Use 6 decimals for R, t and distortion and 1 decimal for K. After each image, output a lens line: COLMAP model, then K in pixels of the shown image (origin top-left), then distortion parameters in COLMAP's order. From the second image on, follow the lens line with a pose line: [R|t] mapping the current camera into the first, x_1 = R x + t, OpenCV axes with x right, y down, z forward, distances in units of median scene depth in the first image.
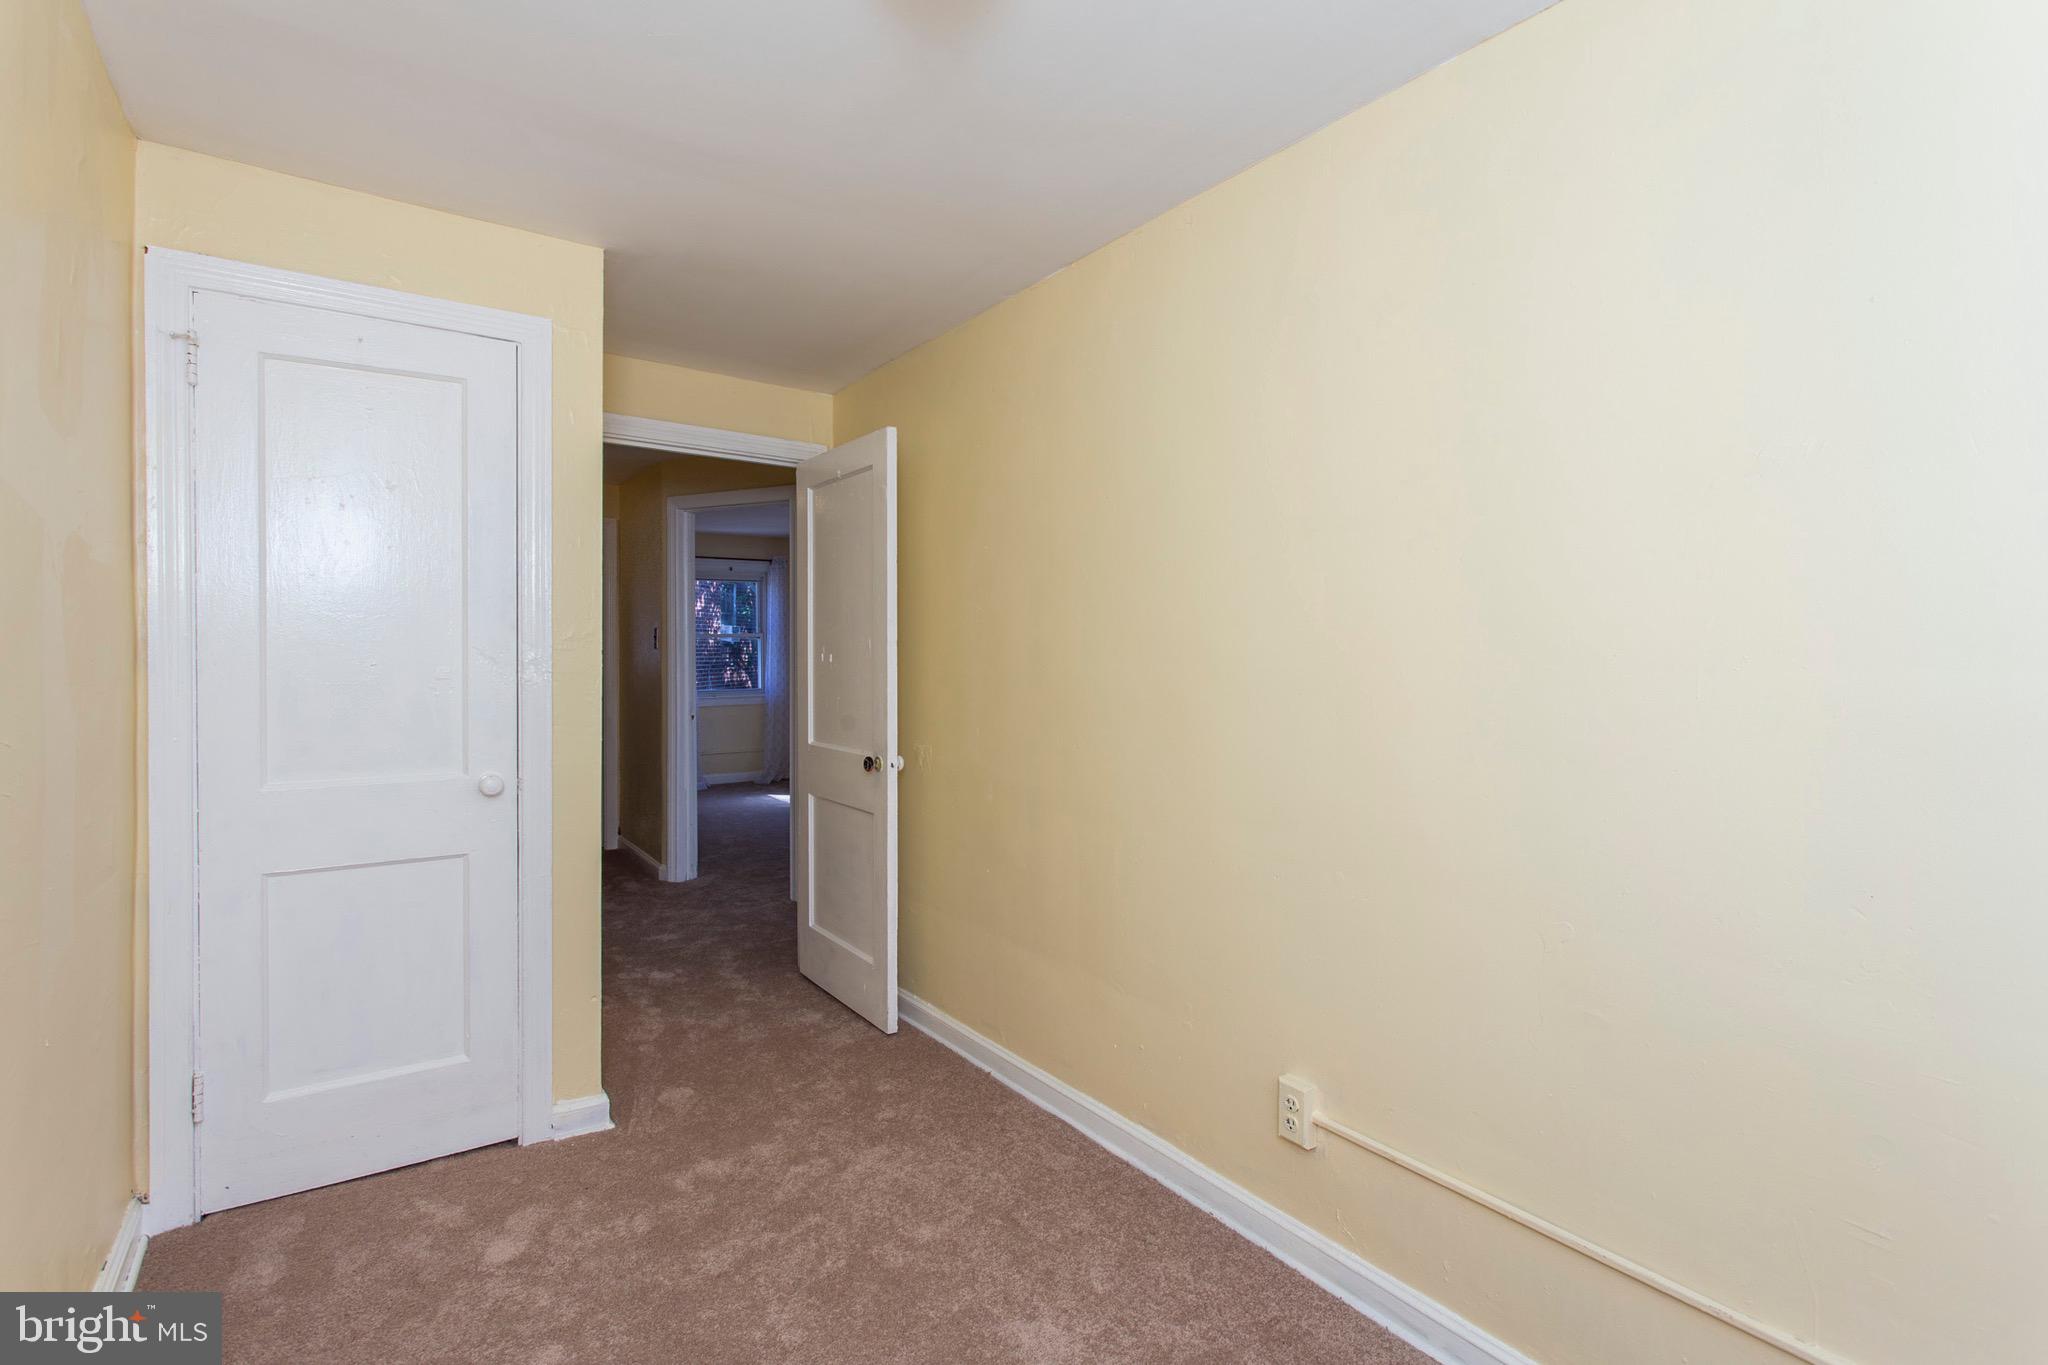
lens RADIAL K [[987.3, 0, 1000.9], [0, 987.3, 646.5], [0, 0, 1]] dist [0.005454, 0.000692]
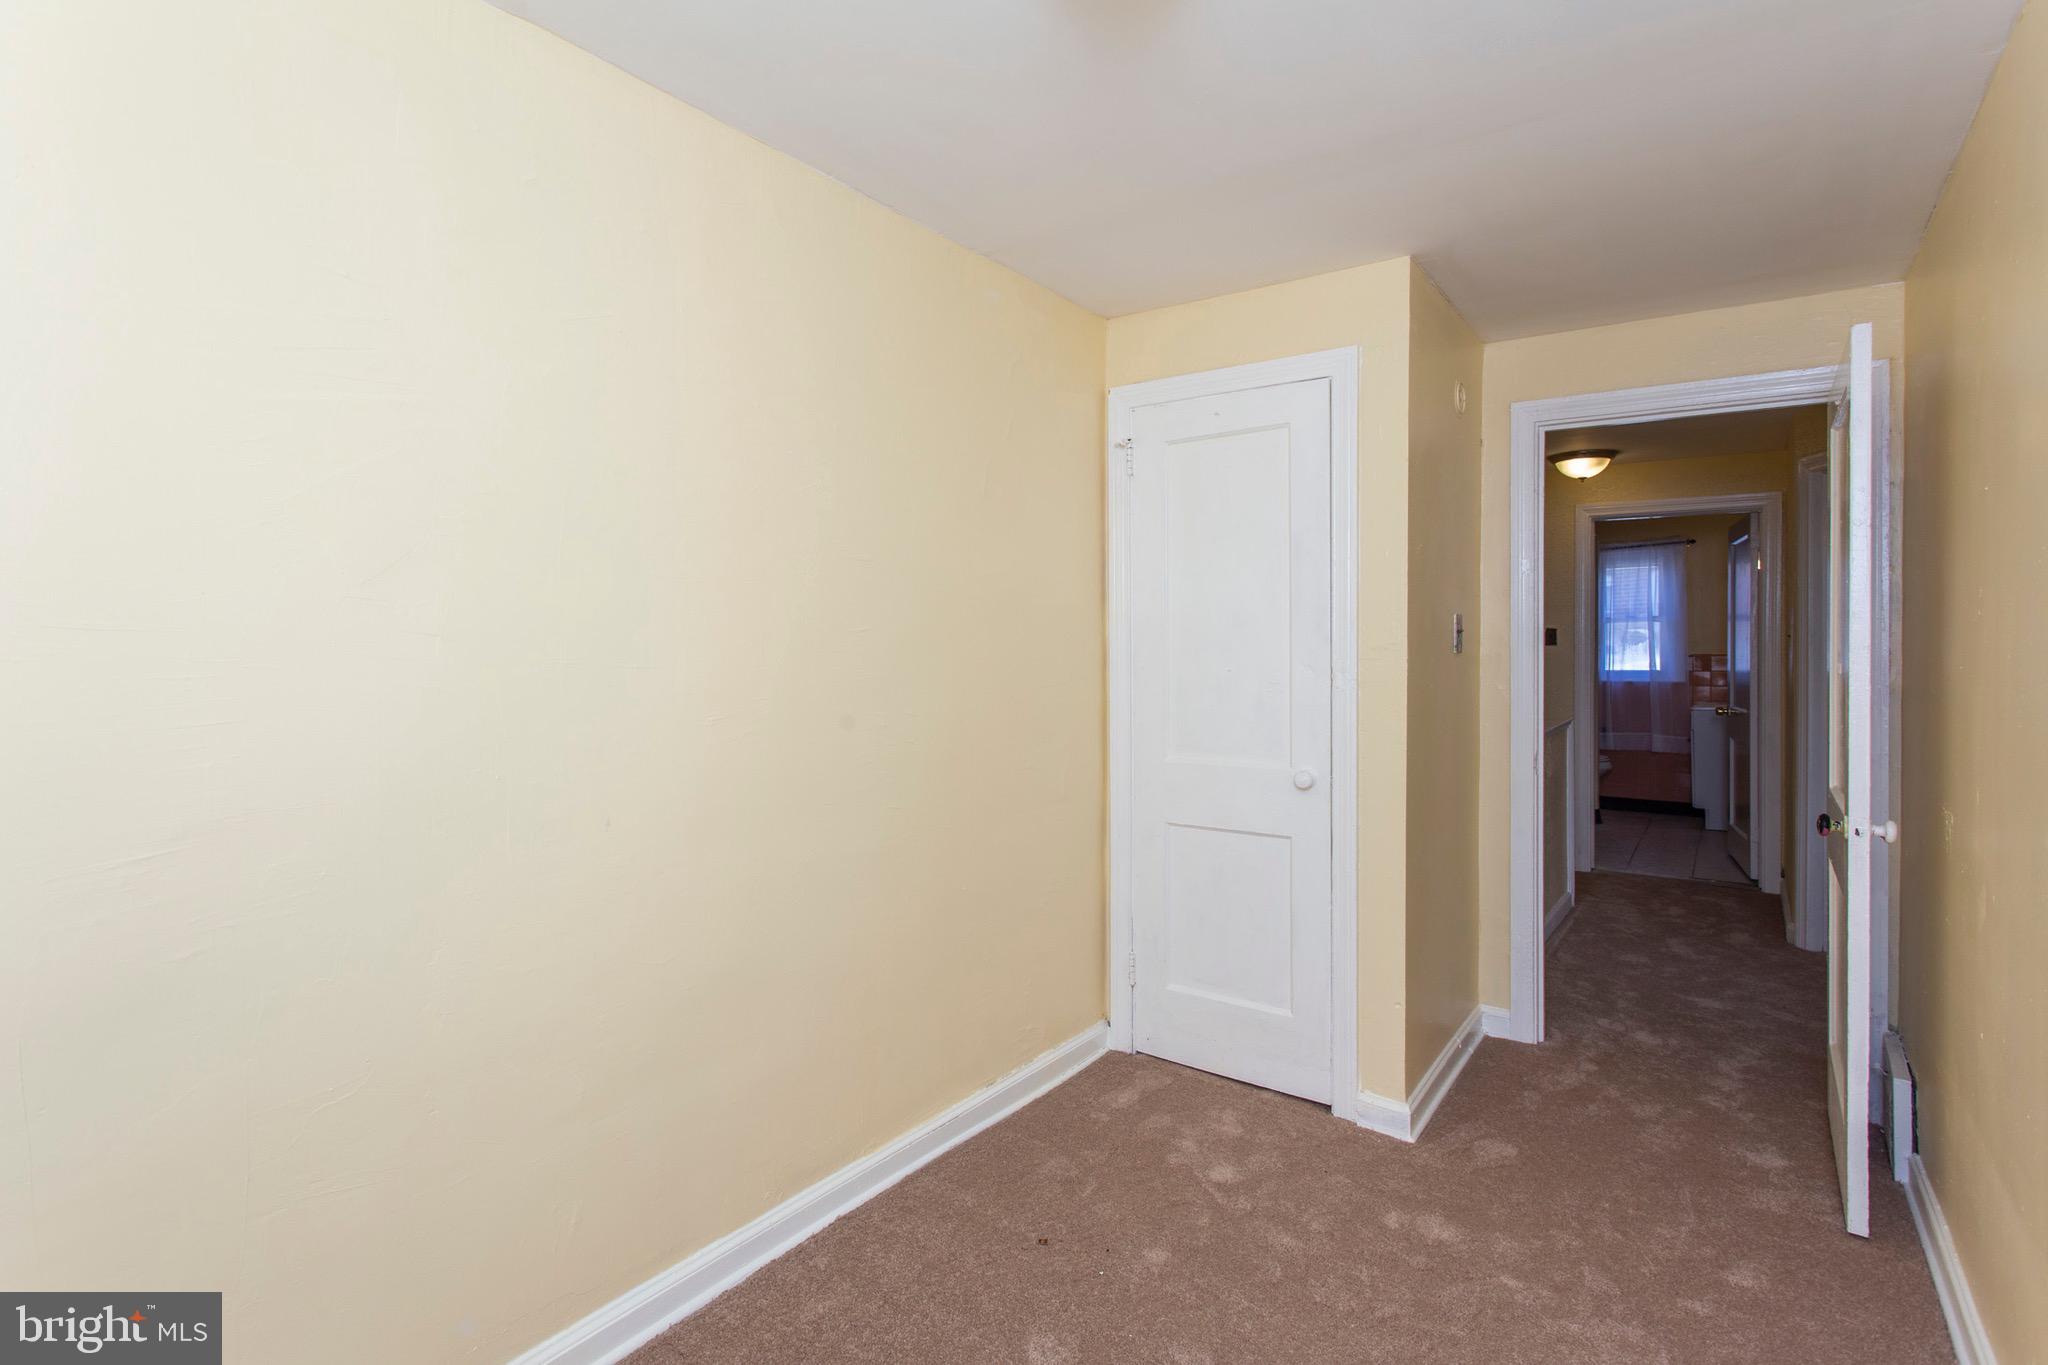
lens RADIAL K [[987.3, 0, 1000.9], [0, 987.3, 646.5], [0, 0, 1]] dist [0.005454, 0.000692]
pose [[0.336695, 0.000625, -0.941613, 0.409033], [0.007093, 0.999970, 0.003200, -0.016643], [0.941587, -0.007757, 0.336681, 0.287719]]
